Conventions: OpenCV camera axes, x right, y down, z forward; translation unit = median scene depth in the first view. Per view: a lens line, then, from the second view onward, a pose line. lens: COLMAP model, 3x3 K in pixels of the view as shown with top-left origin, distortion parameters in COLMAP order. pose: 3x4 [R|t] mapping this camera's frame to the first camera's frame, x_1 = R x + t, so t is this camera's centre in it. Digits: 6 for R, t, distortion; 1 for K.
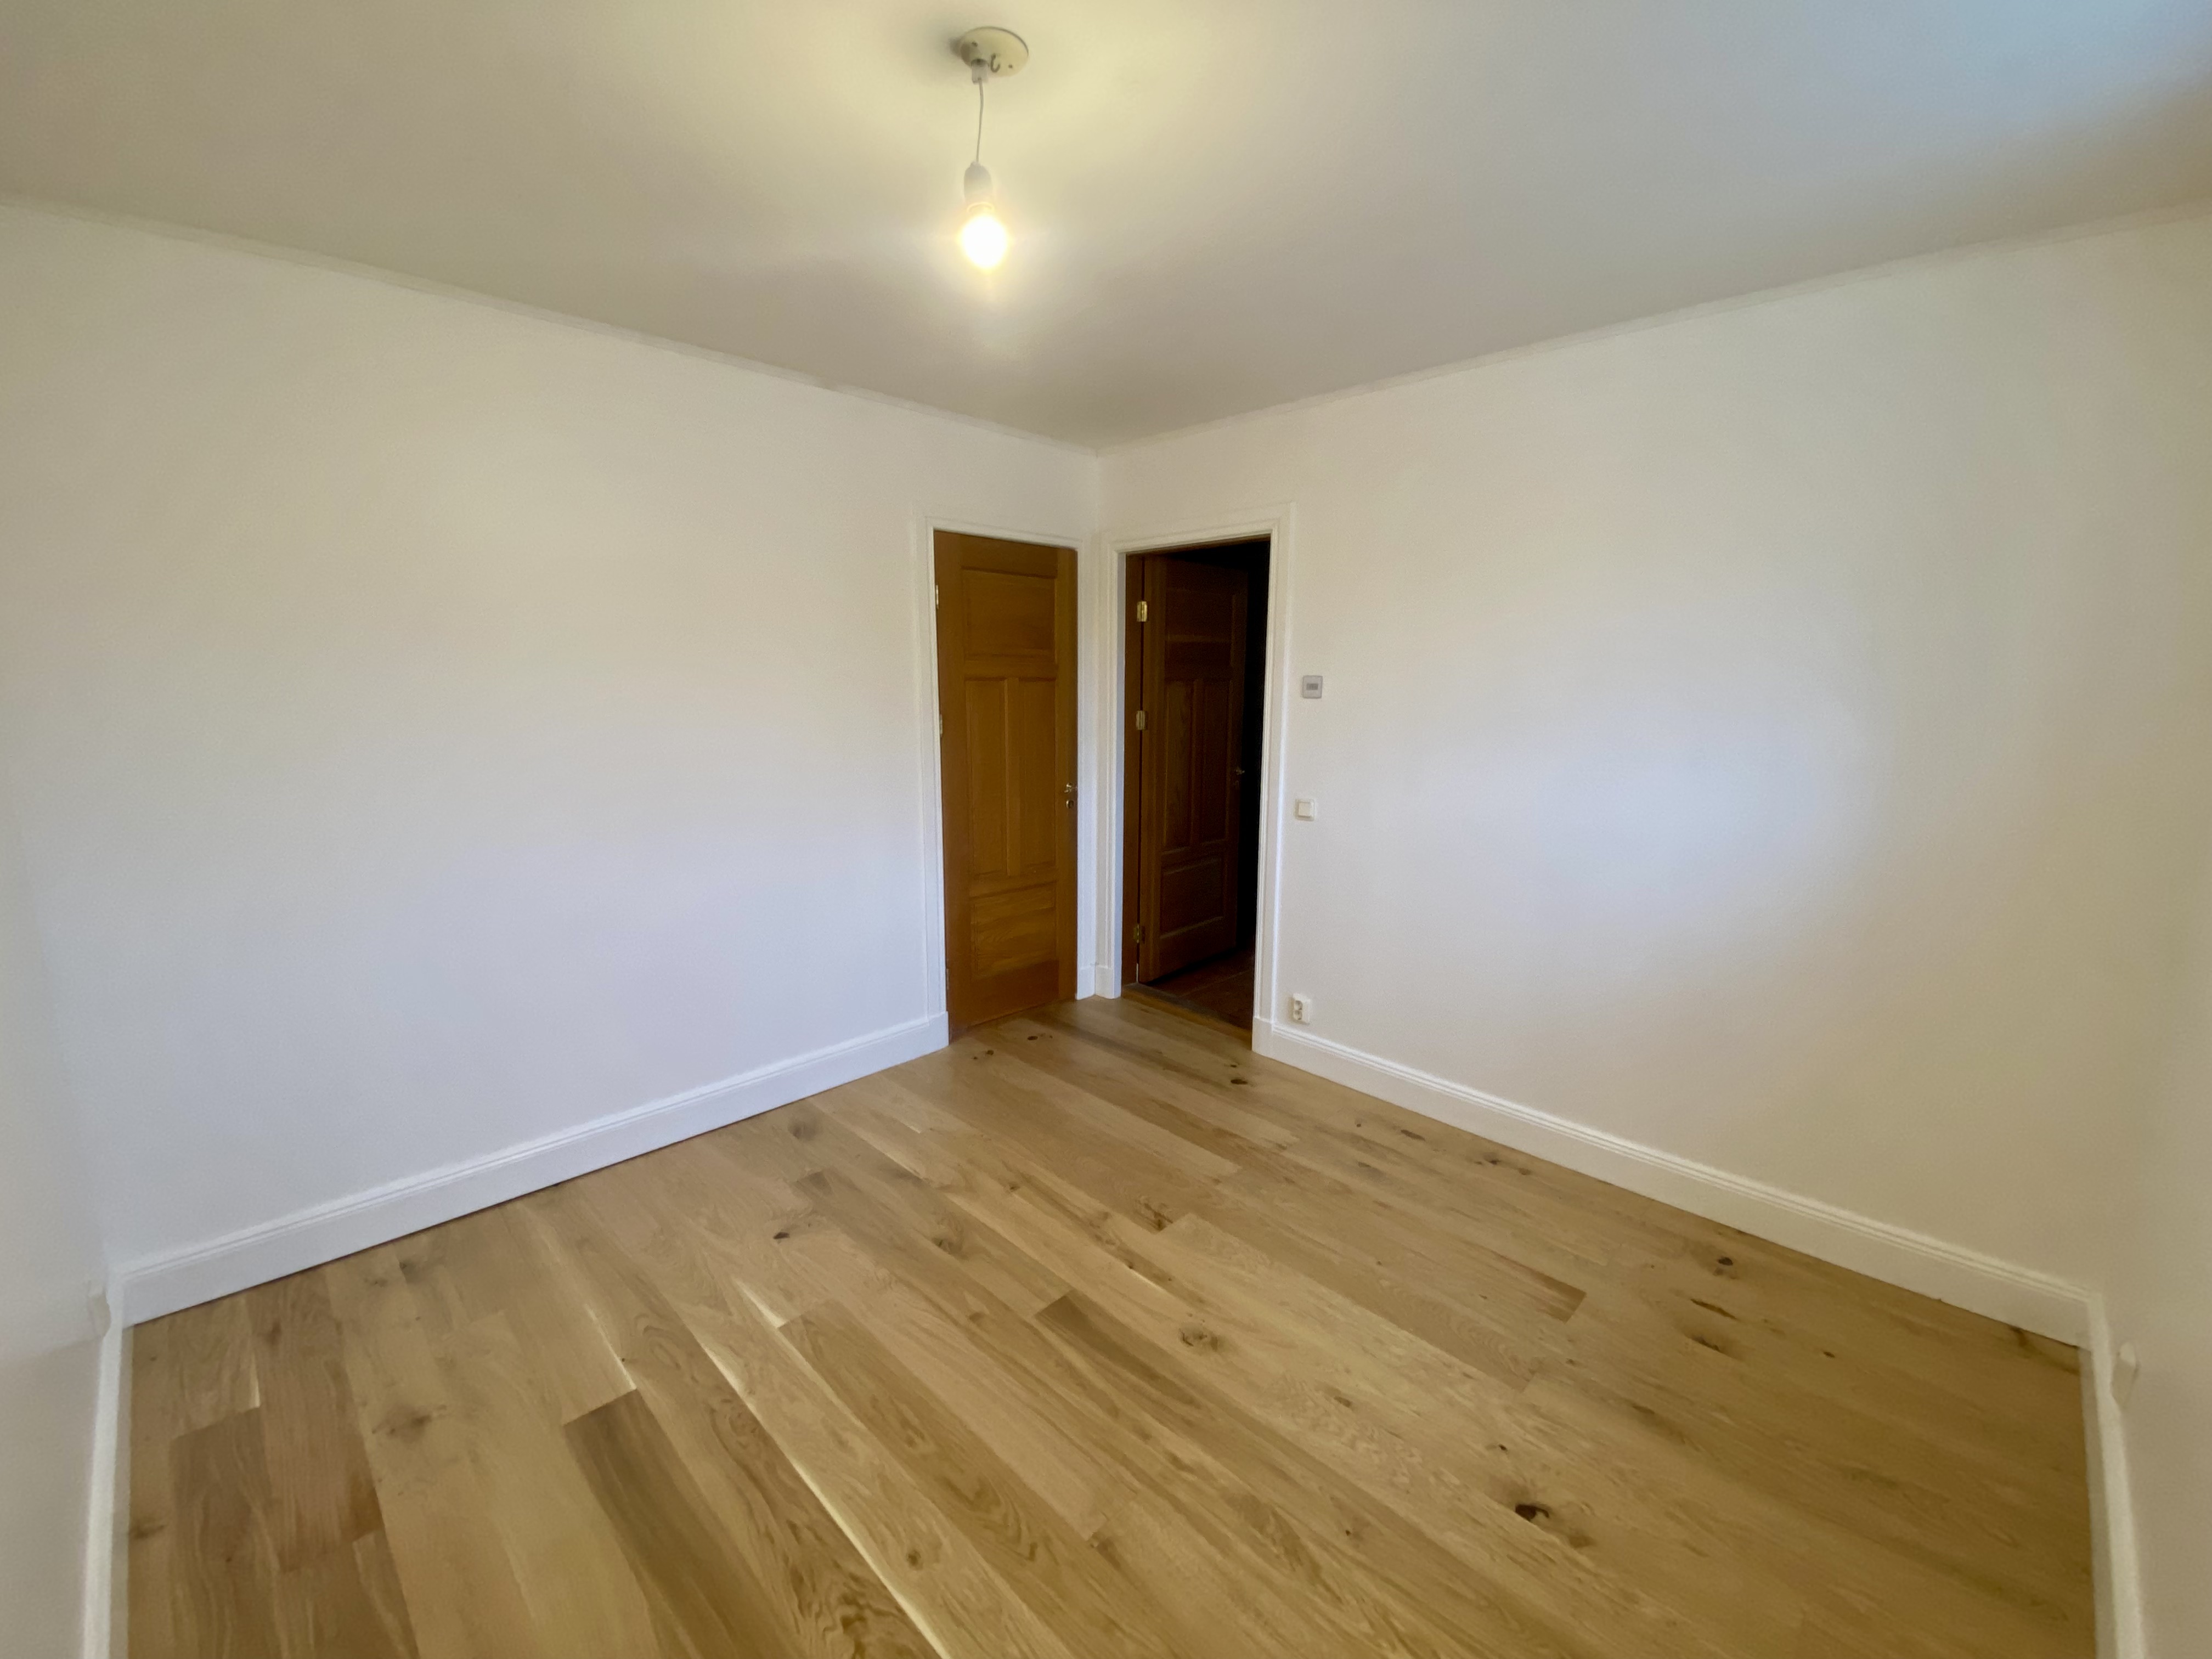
lens RADIAL K [[904.8, 0, 1114.0], [0, 904.8, 828.3], [0, 0, 1]] dist [0.020123, -0.018849]
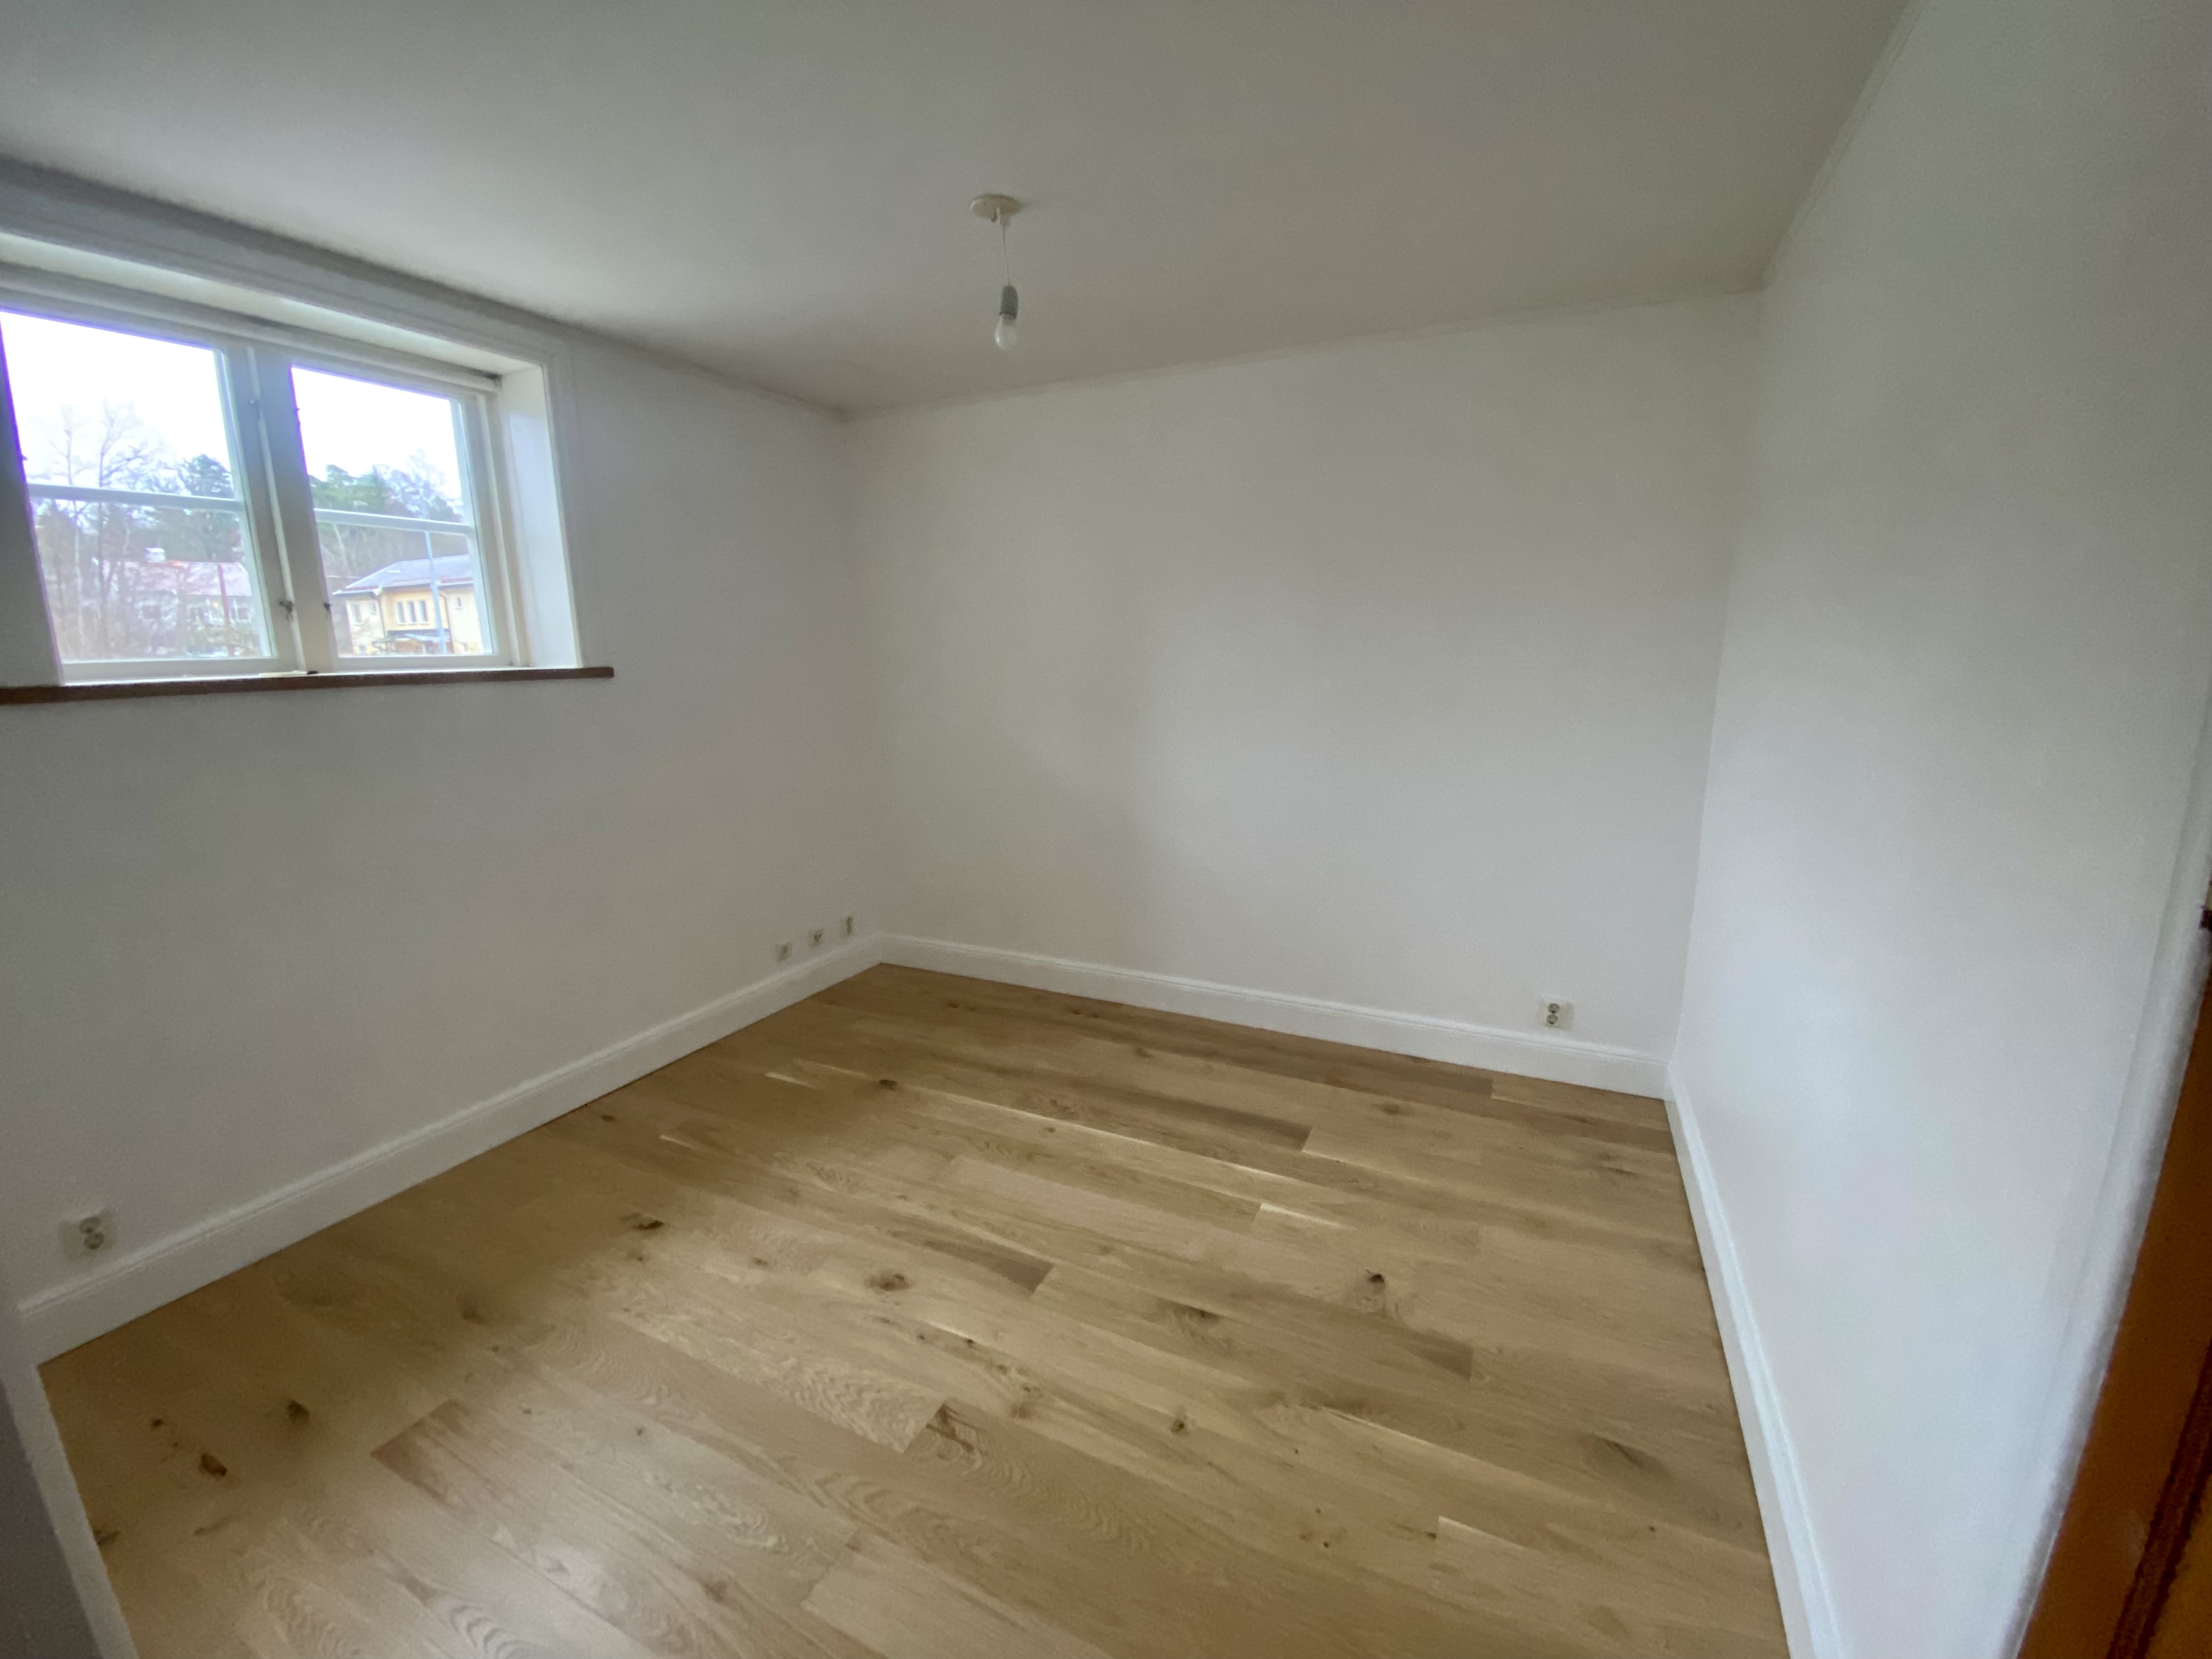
lens RADIAL K [[887.6, 0, 1109.3], [0, 887.6, 833.5], [0, 0, 1]] dist [0.016230, -0.017434]
pose [[-0.946779, 0.069816, -0.314223, 0.120392], [-0.050118, 0.932315, 0.358157, -0.251537], [0.317960, 0.354843, -0.879197, 1.555472]]
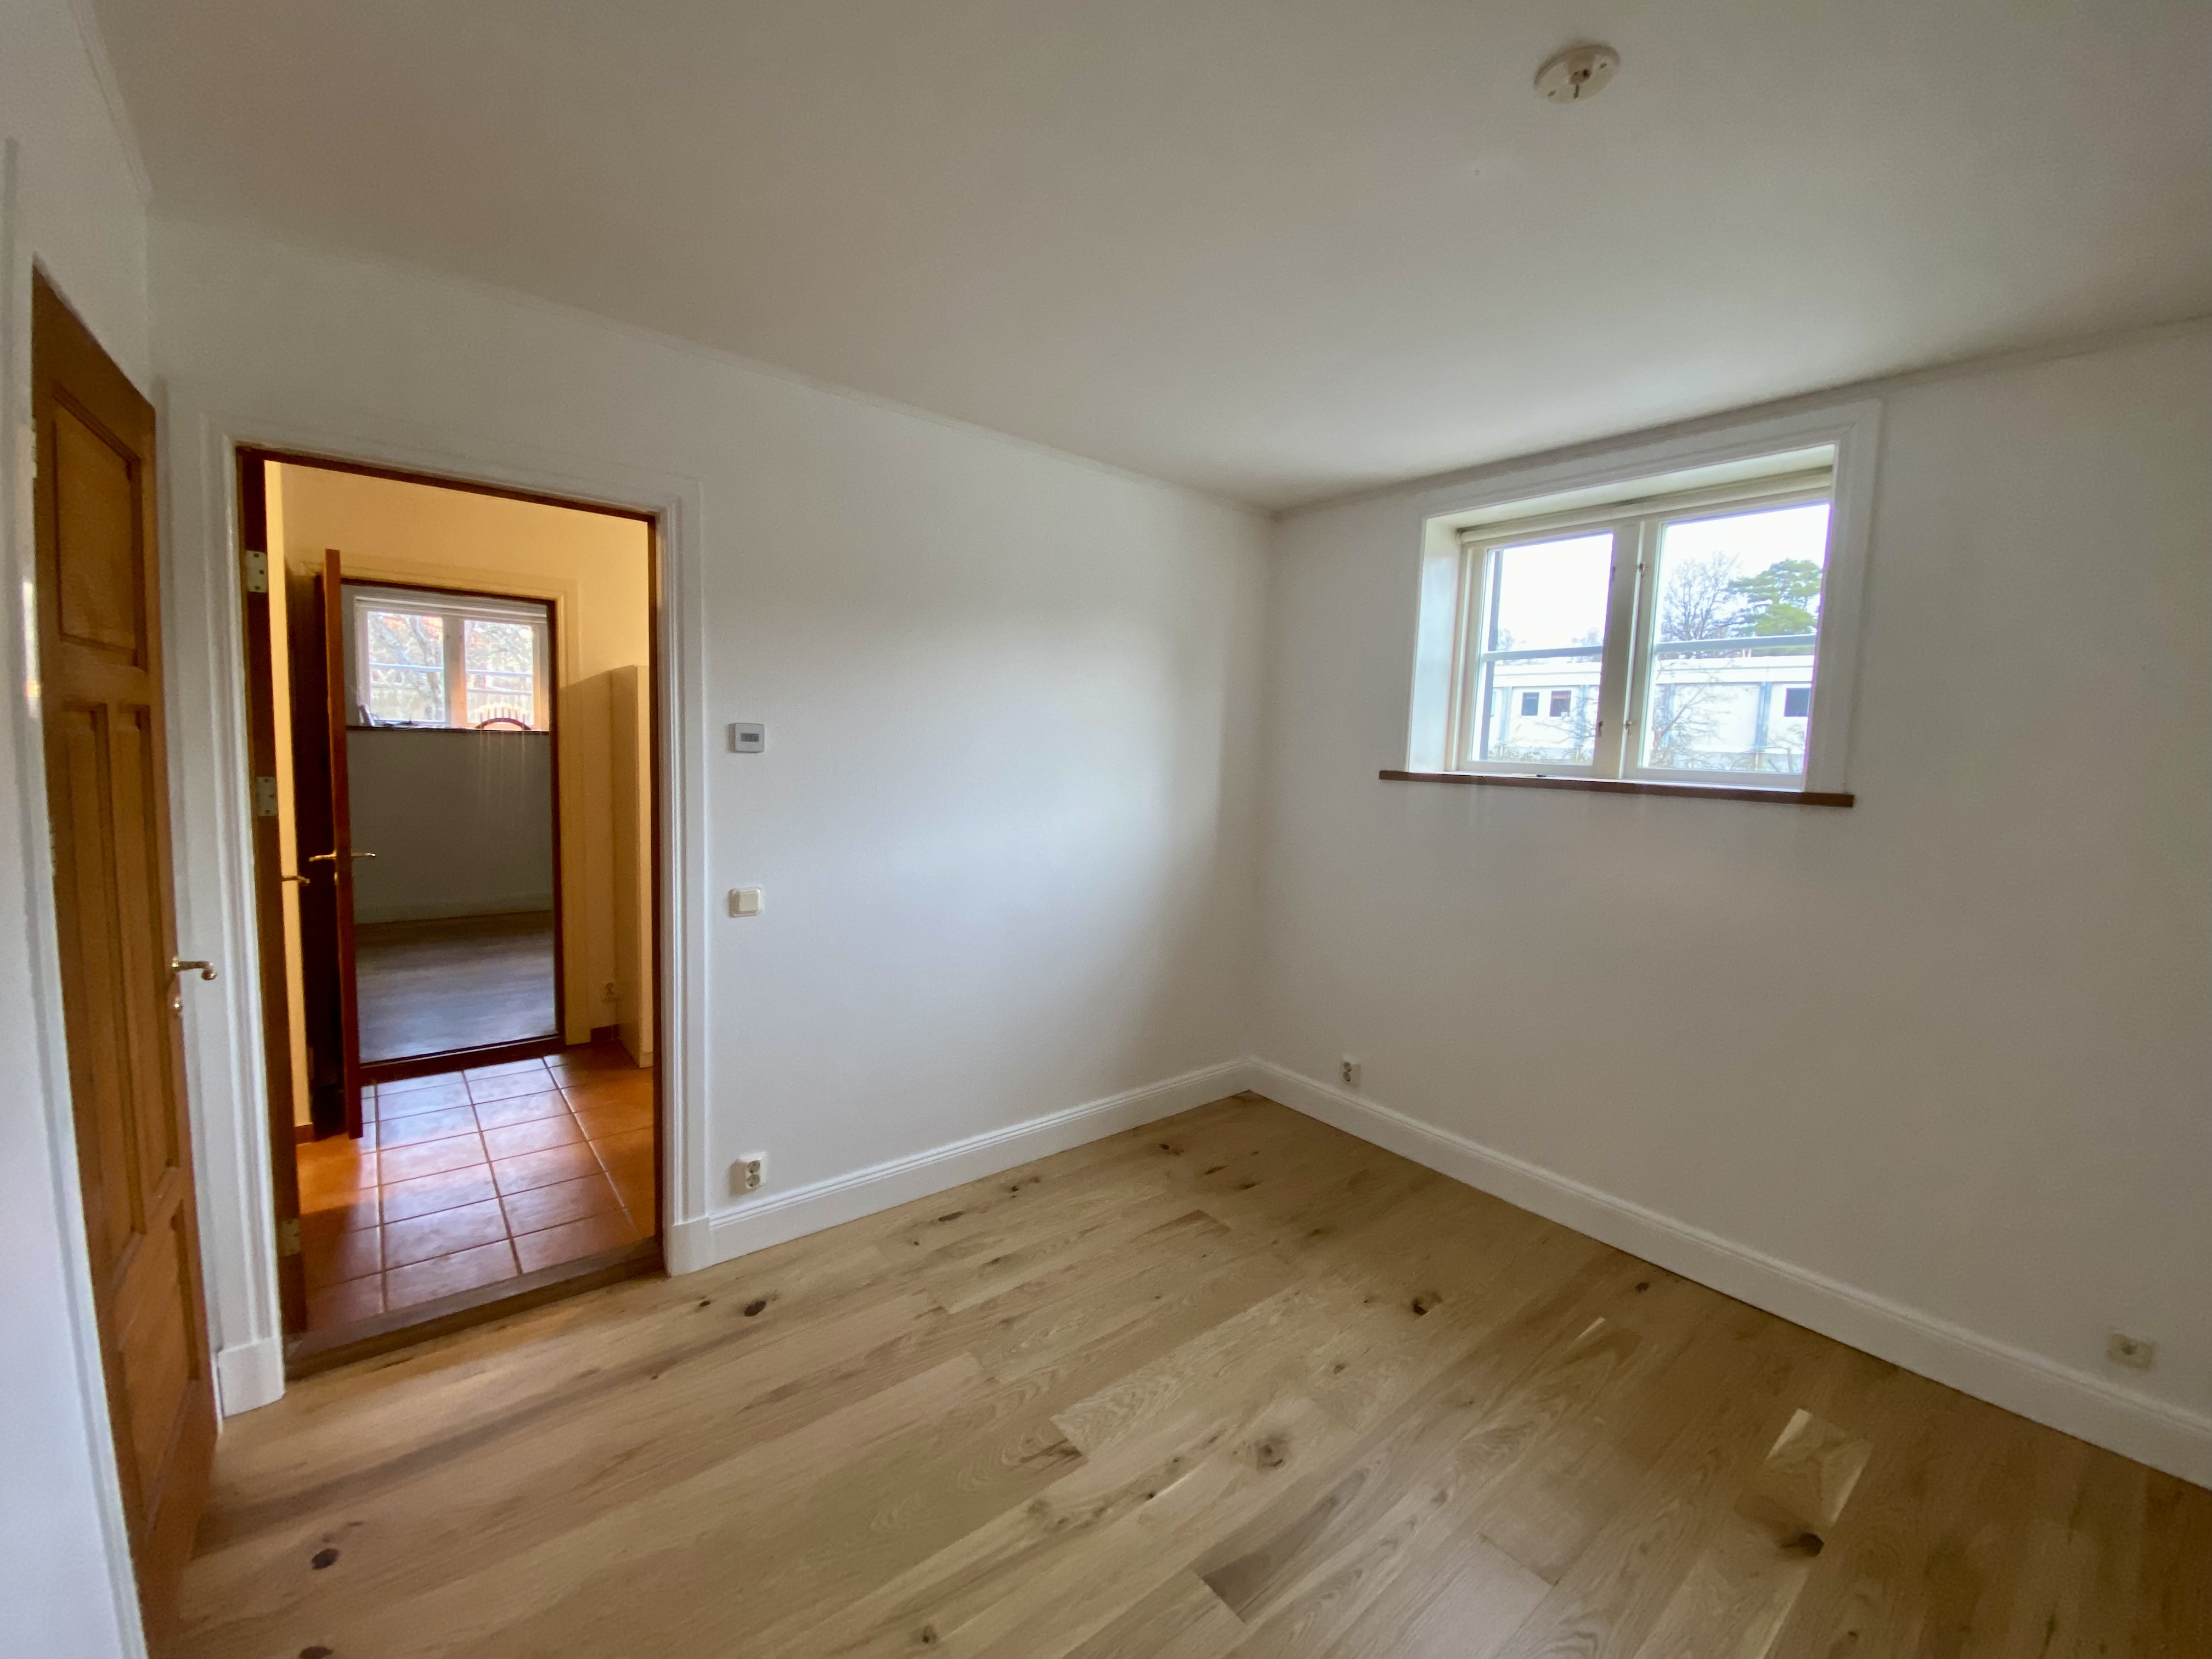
lens RADIAL K [[904.8, 0, 1114.0], [0, 904.8, 828.3], [0, 0, 1]] dist [0.020123, -0.018849]
pose [[0.099634, -0.102835, 0.989696, -0.673878], [0.132644, 0.987140, 0.089216, -0.148328], [-0.986143, 0.122388, 0.111993, 0.849672]]
